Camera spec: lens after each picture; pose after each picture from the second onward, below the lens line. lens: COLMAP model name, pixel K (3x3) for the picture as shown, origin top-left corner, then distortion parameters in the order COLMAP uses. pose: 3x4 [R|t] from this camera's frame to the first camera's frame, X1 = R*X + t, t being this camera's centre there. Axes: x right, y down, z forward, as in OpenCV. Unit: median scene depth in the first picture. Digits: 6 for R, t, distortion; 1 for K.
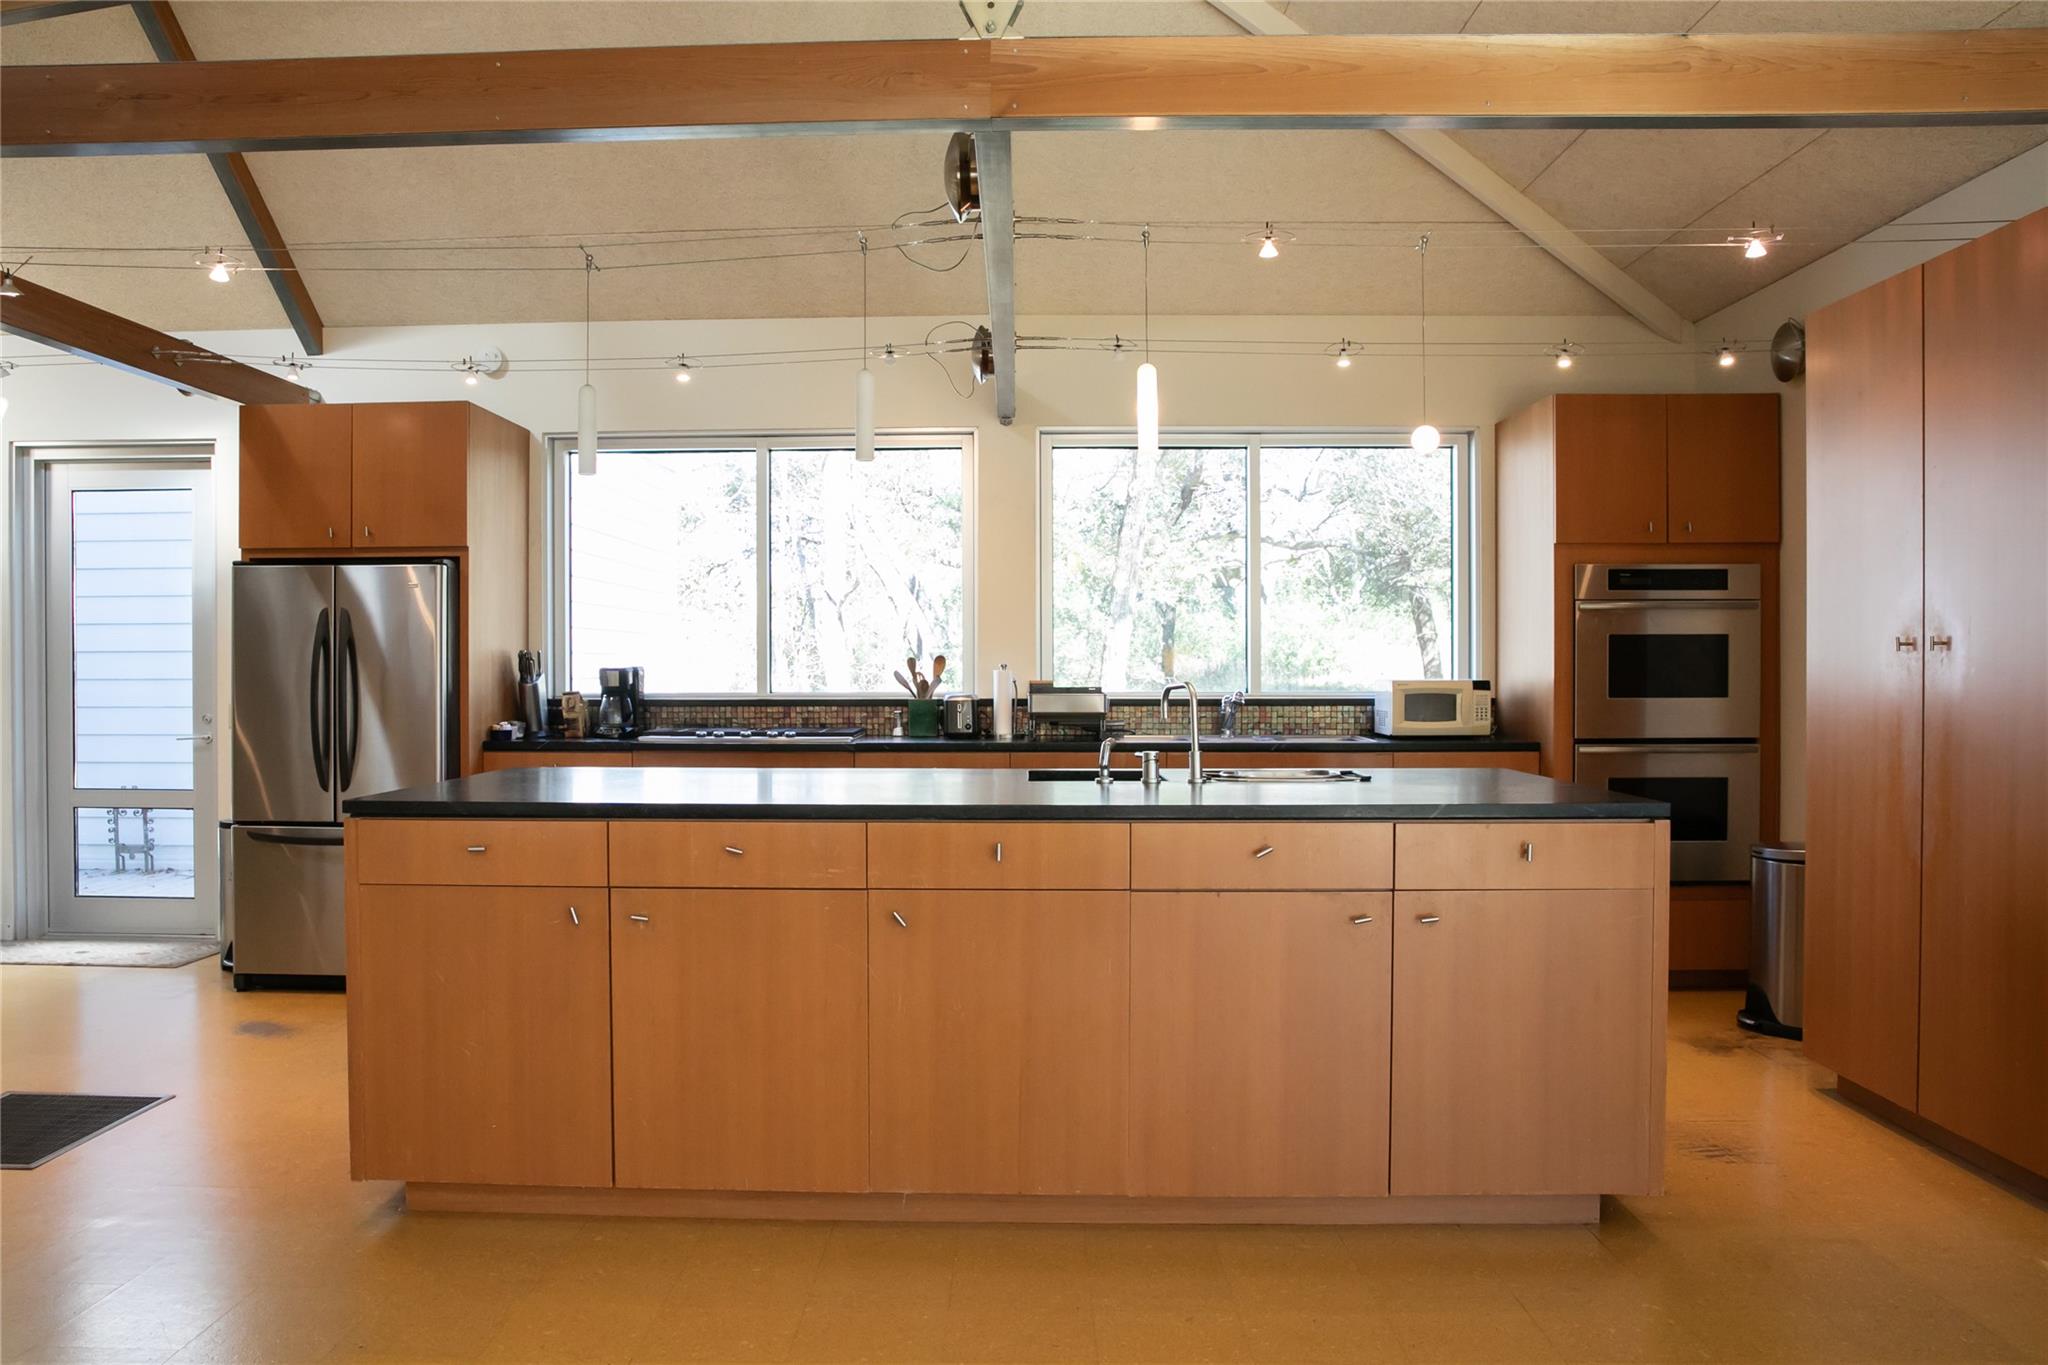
lens RADIAL K [[1440.2, 0, 1011.8], [0, 1440.2, 678.9], [0, 0, 1]] dist [-0.089510, 0.074901]
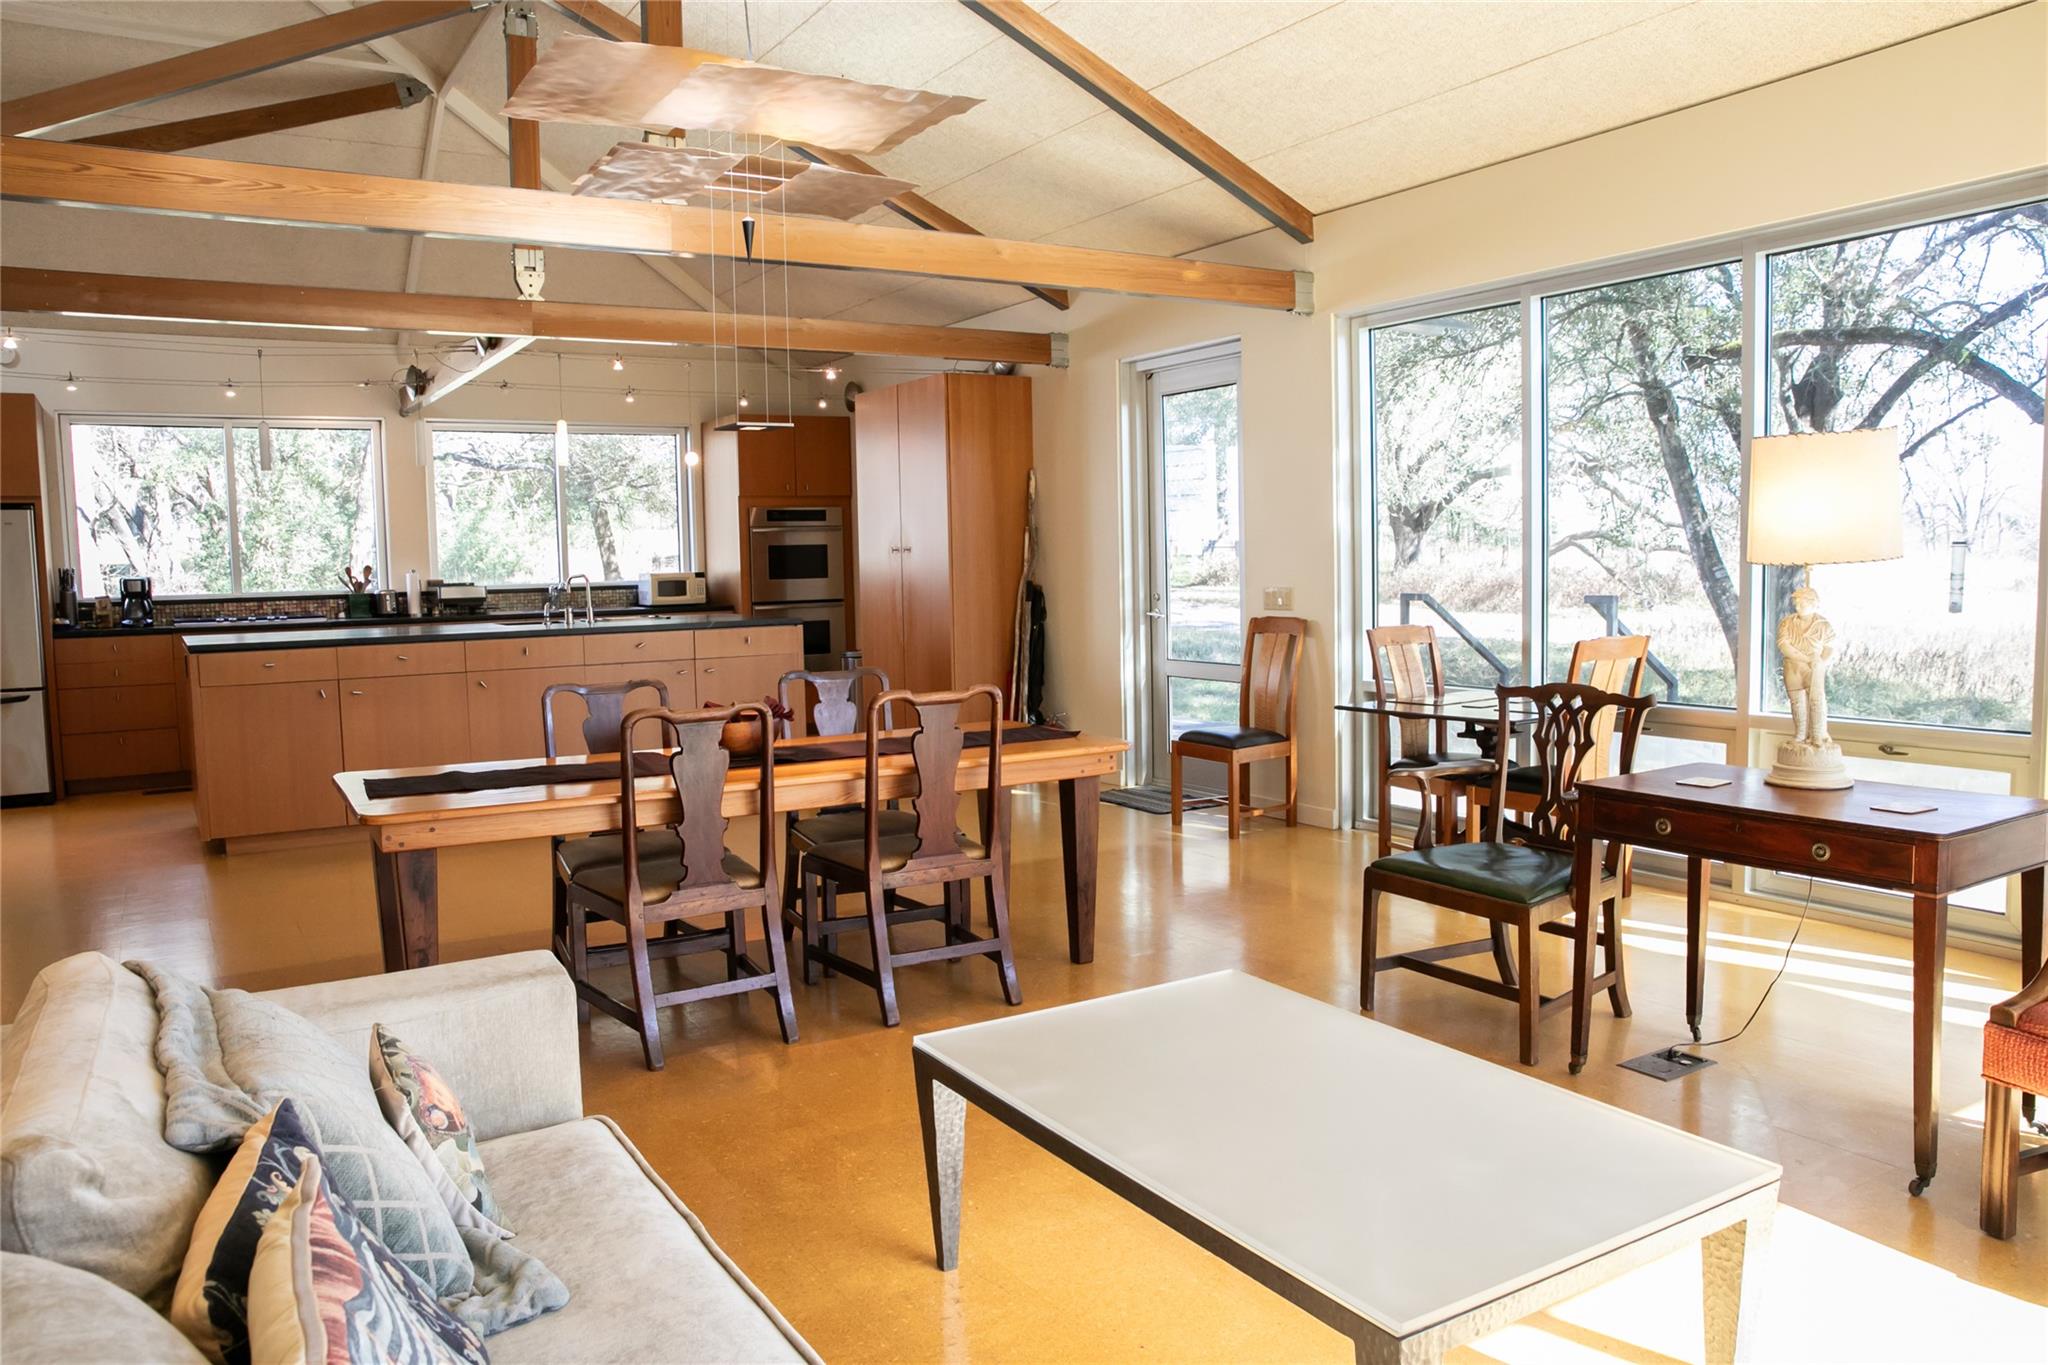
lens RADIAL K [[1440.2, 0, 1019.6], [0, 1440.2, 680.6], [0, 0, 1]] dist [-0.089510, 0.074901]
pose [[0.827758, -0.063551, 0.557475, -0.341769], [0.023771, 0.996645, 0.078319, 0.004867], [-0.560581, -0.051578, 0.826491, -0.698312]]
